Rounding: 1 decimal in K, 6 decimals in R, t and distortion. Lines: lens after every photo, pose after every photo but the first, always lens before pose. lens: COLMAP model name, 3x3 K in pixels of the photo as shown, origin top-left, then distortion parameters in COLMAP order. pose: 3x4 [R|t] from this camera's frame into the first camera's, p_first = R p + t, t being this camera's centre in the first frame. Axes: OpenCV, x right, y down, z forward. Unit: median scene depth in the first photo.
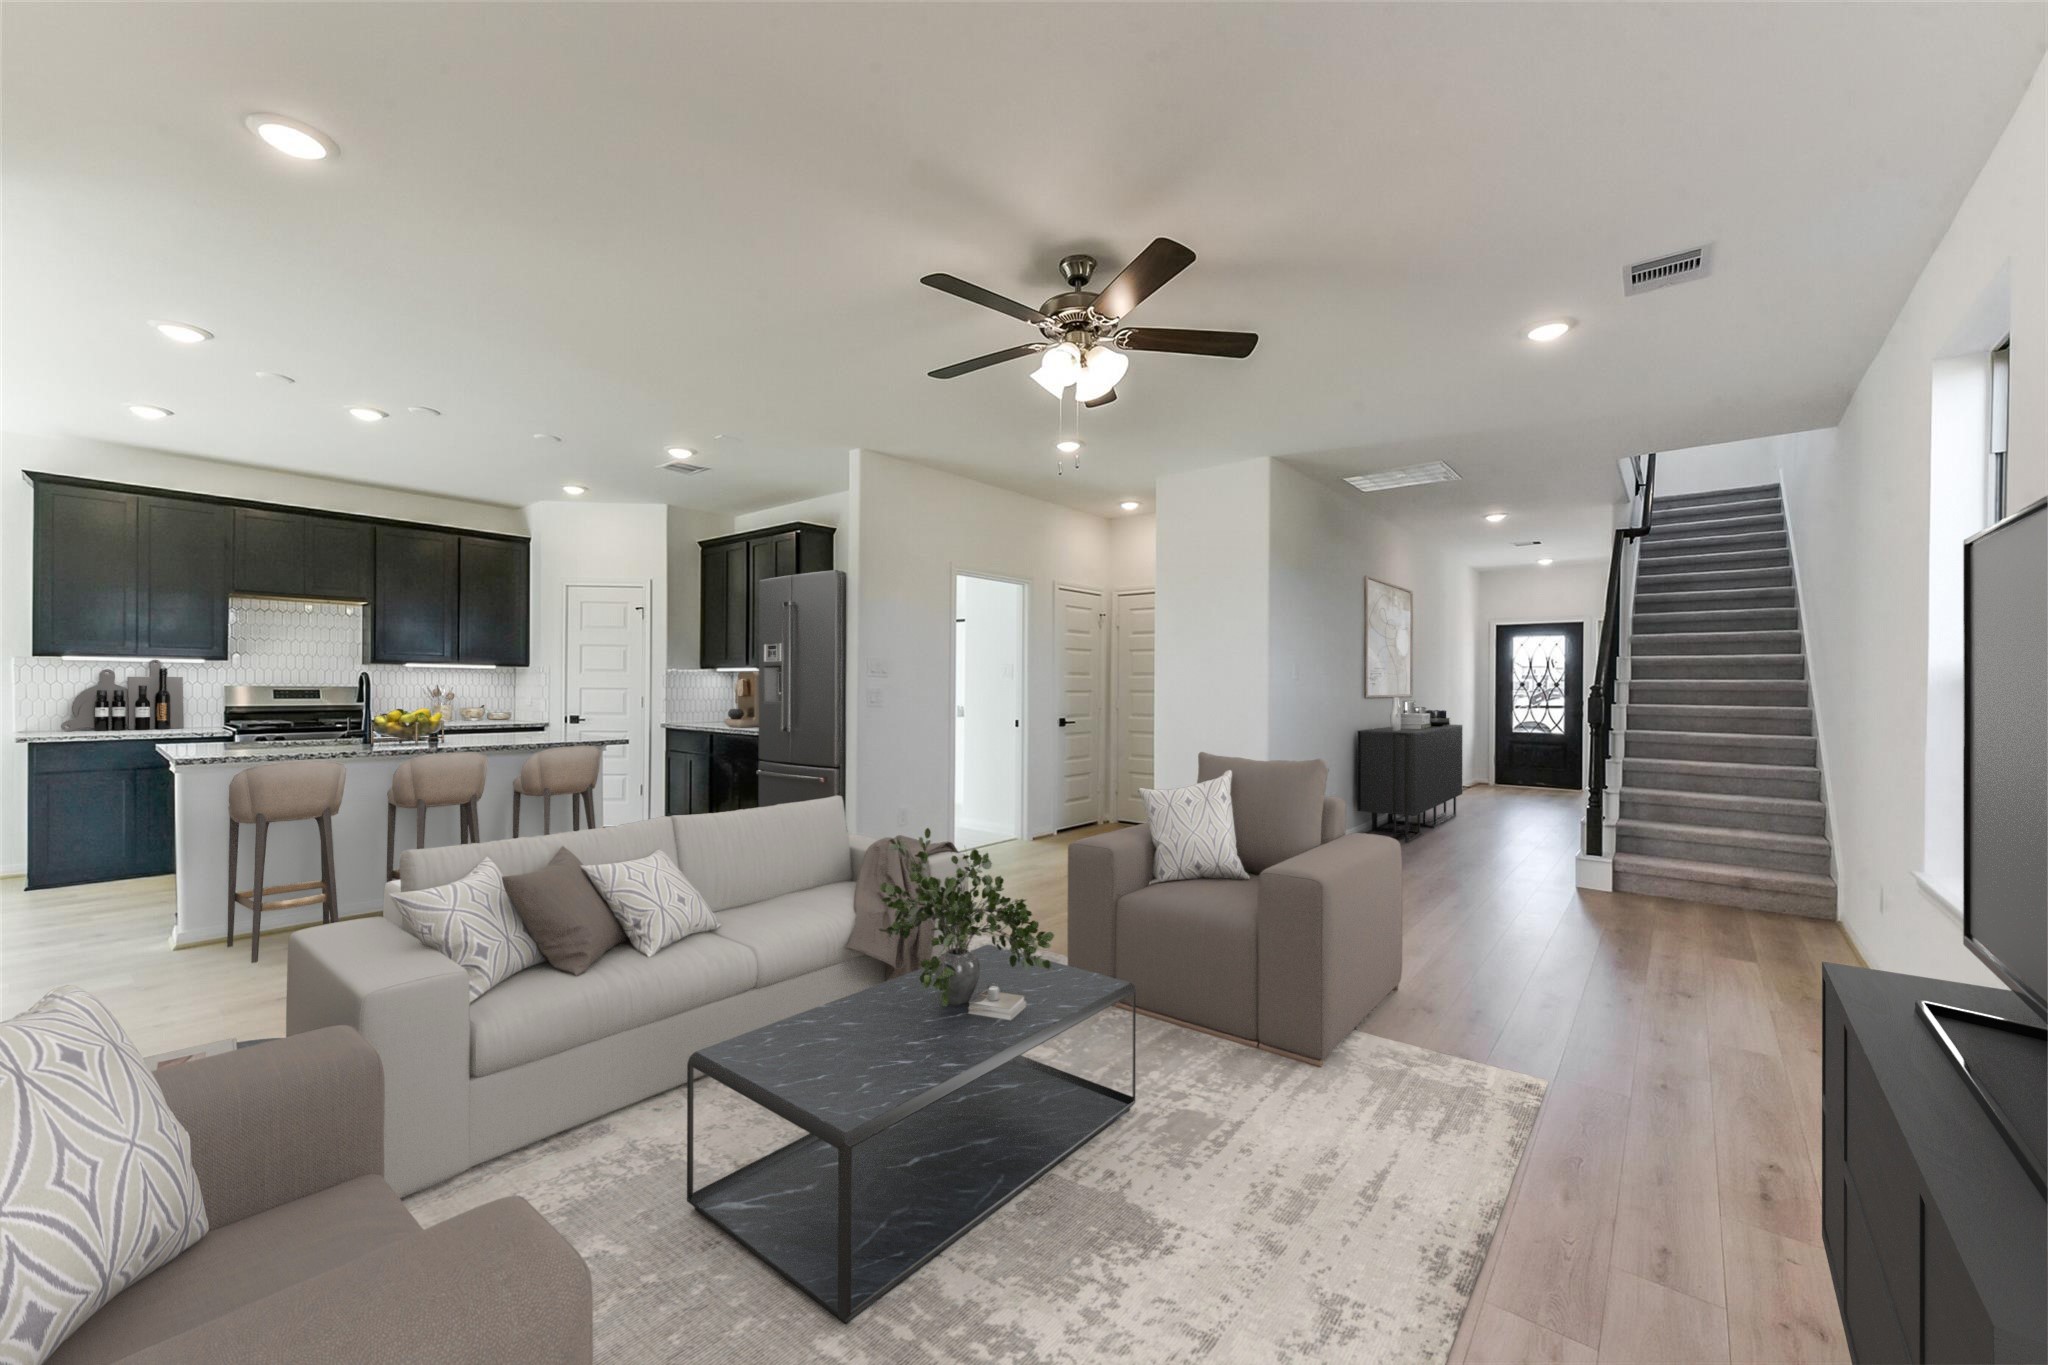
lens RADIAL K [[800.1, 0, 1028.2], [0, 800.1, 685.0], [0, 0, 1]] dist [0.005277, -0.001786]
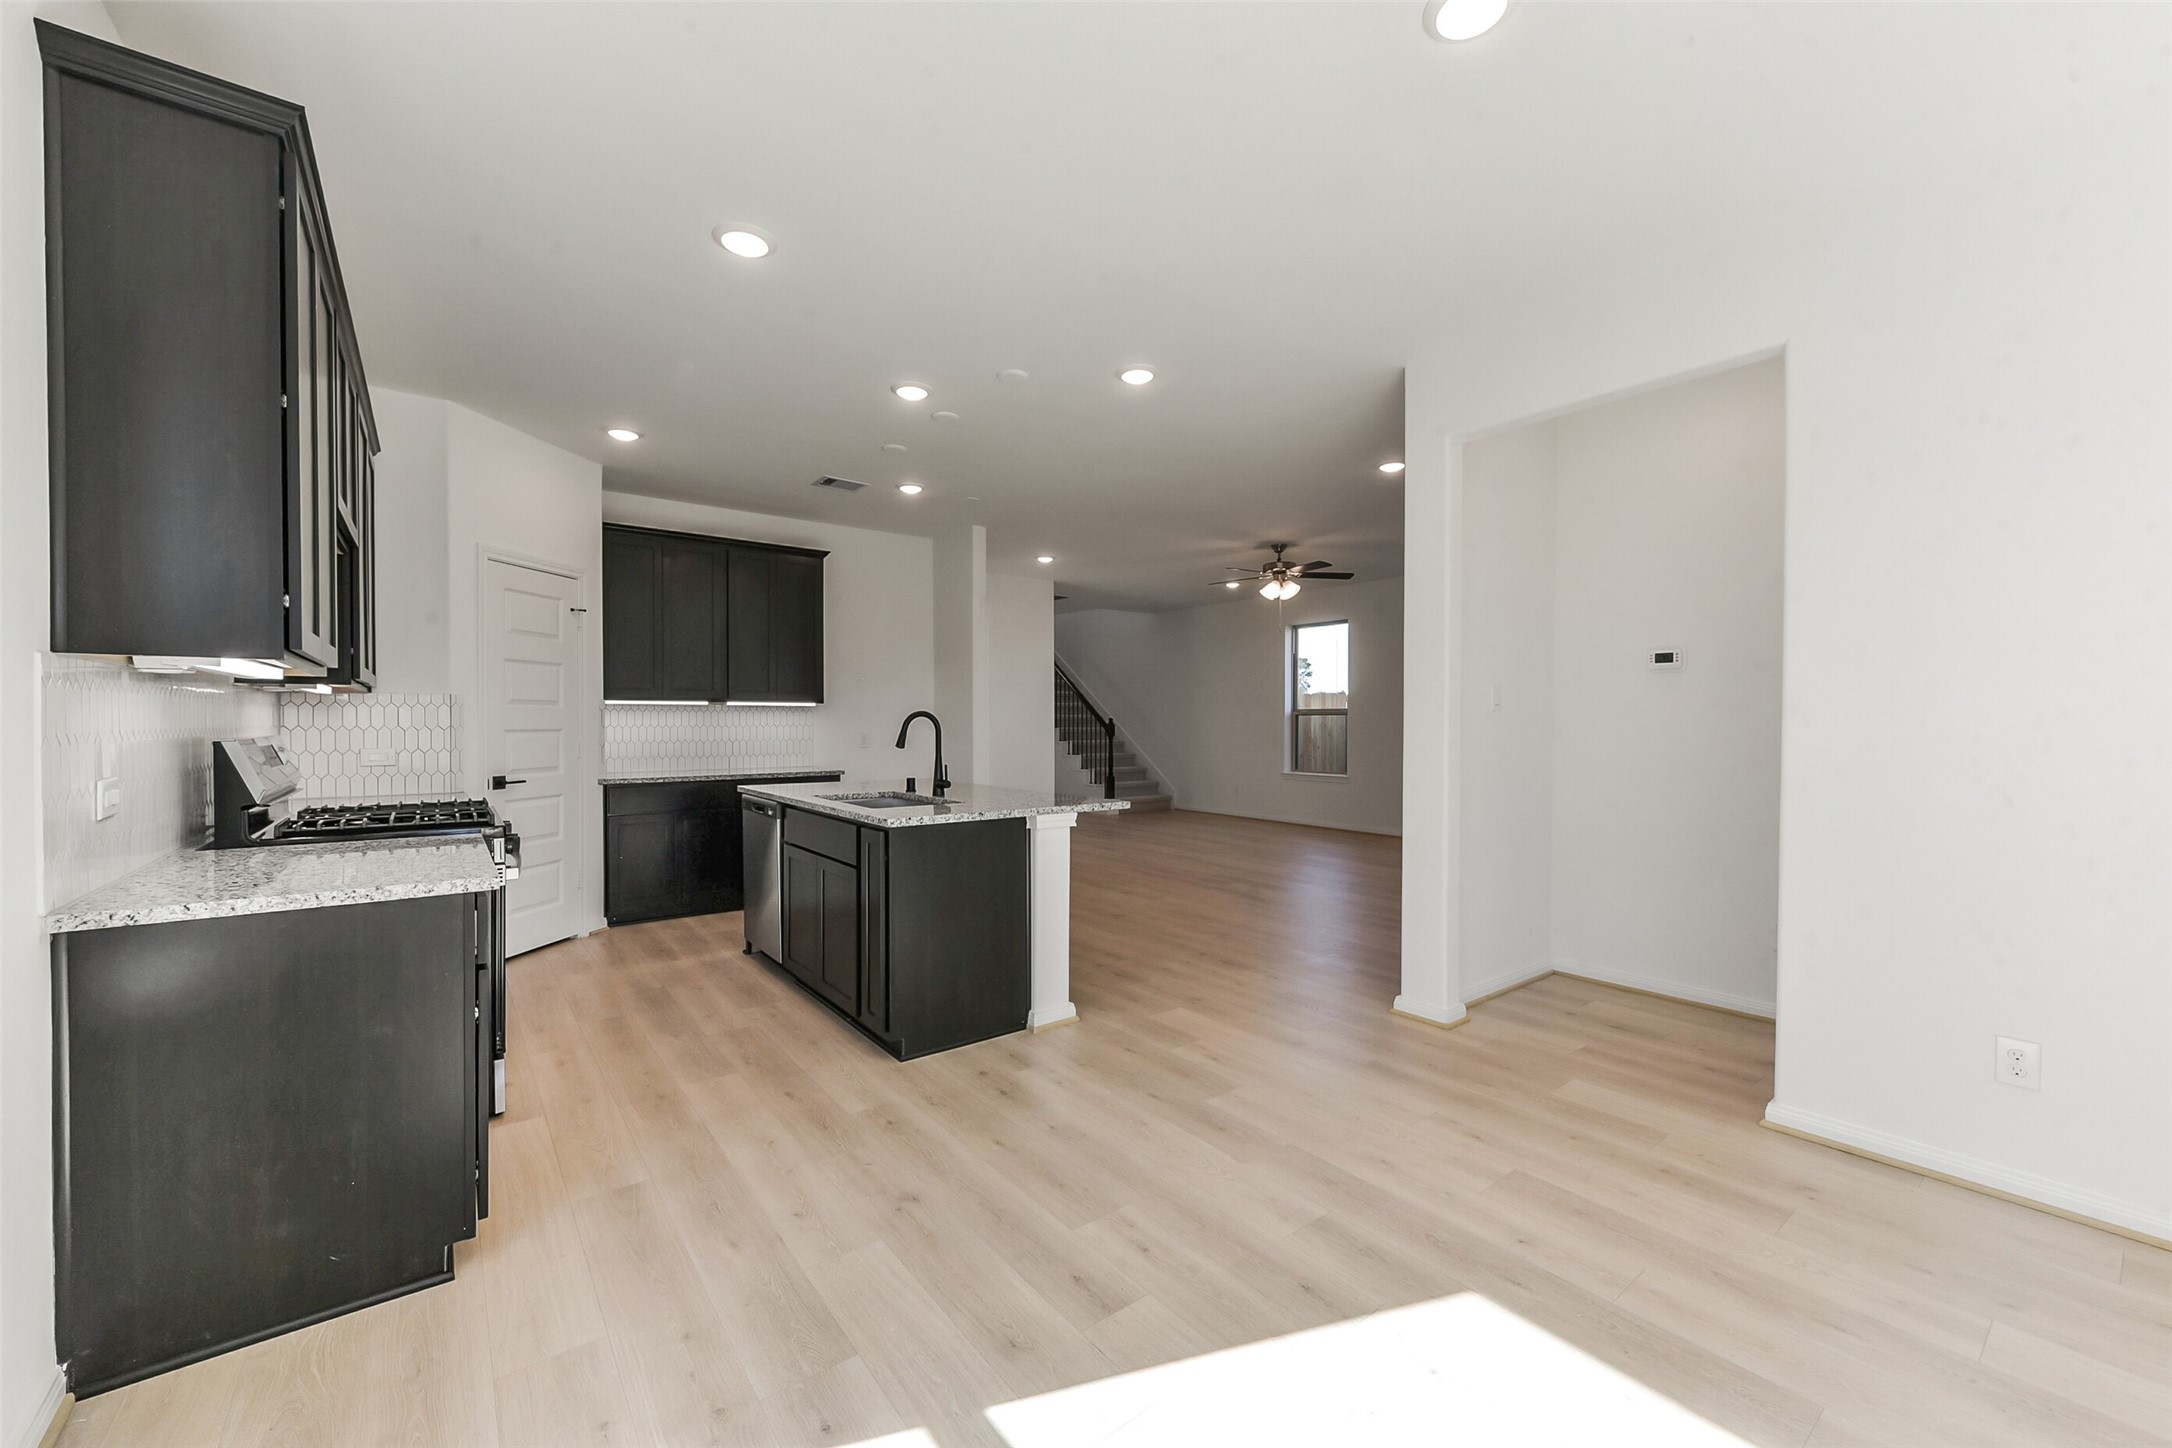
lens RADIAL K [[848.5, 0, 1087.5], [0, 848.5, 728.7], [0, 0, 1]] dist [0.005277, -0.001786]
pose [[0.223347, -0.016610, 0.974597, -1.233894], [-0.000421, 0.999853, 0.017137, -0.009978], [-0.974739, -0.004237, 0.223308, 0.481752]]
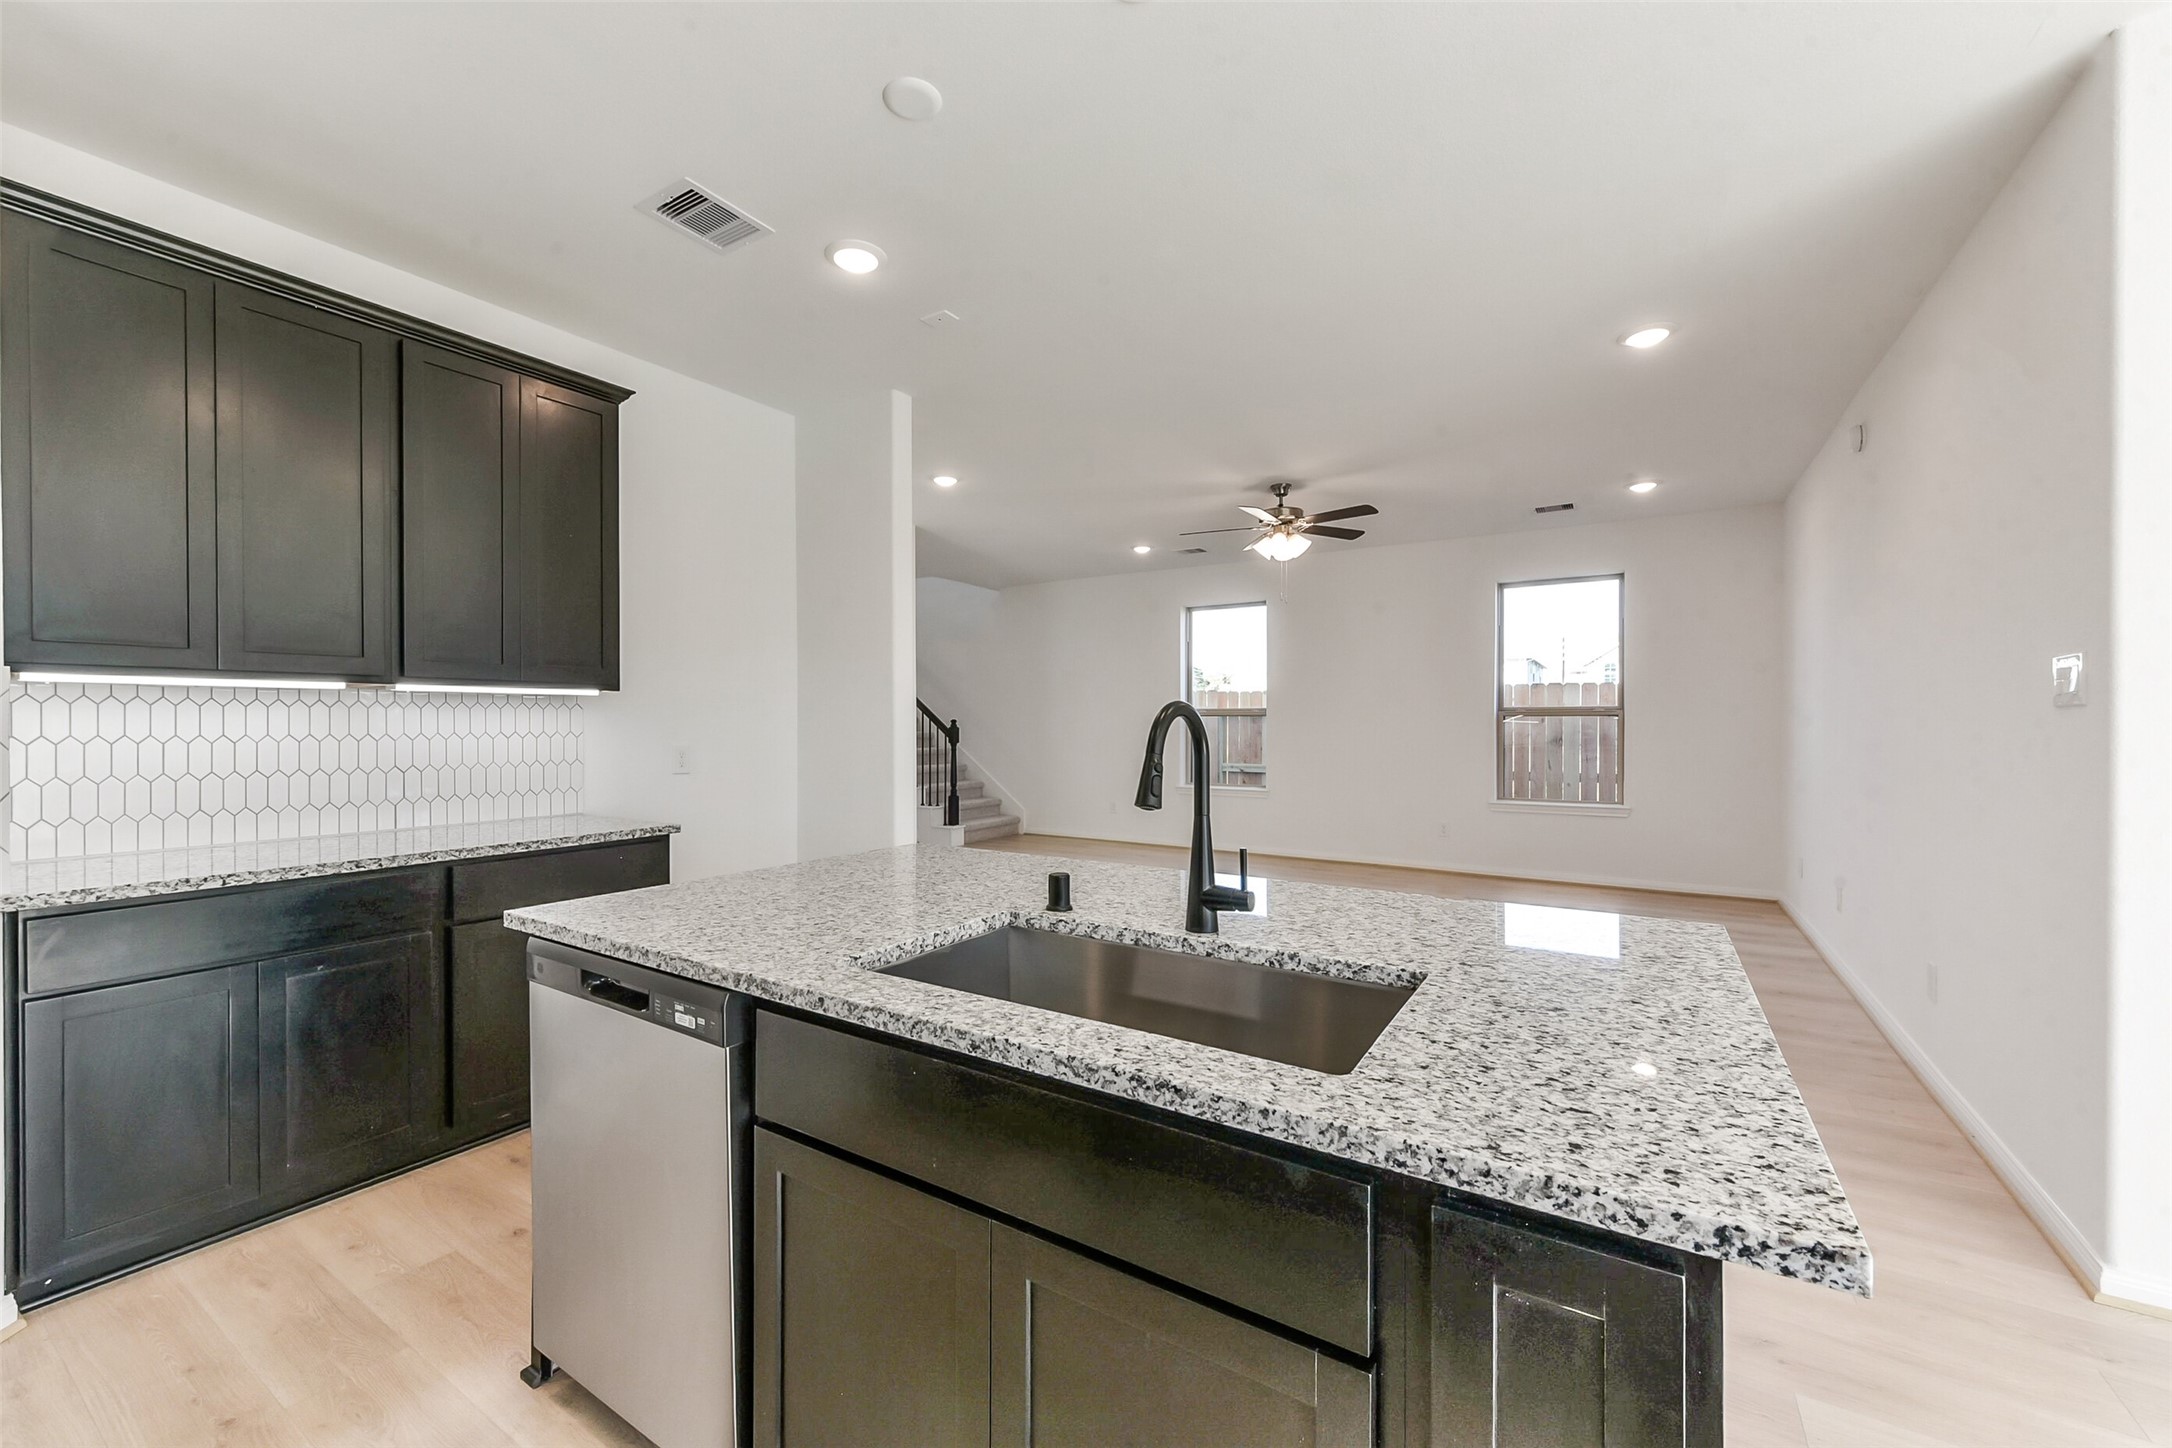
lens RADIAL K [[848.5, 0, 1079.3], [0, 848.5, 724.6], [0, 0, 1]] dist [0.005277, -0.001786]
pose [[-0.125523, -0.011020, 0.992029, -0.853488], [-0.003194, 0.999938, 0.010704, -0.008453], [-0.992086, -0.001825, -0.125551, 0.810051]]
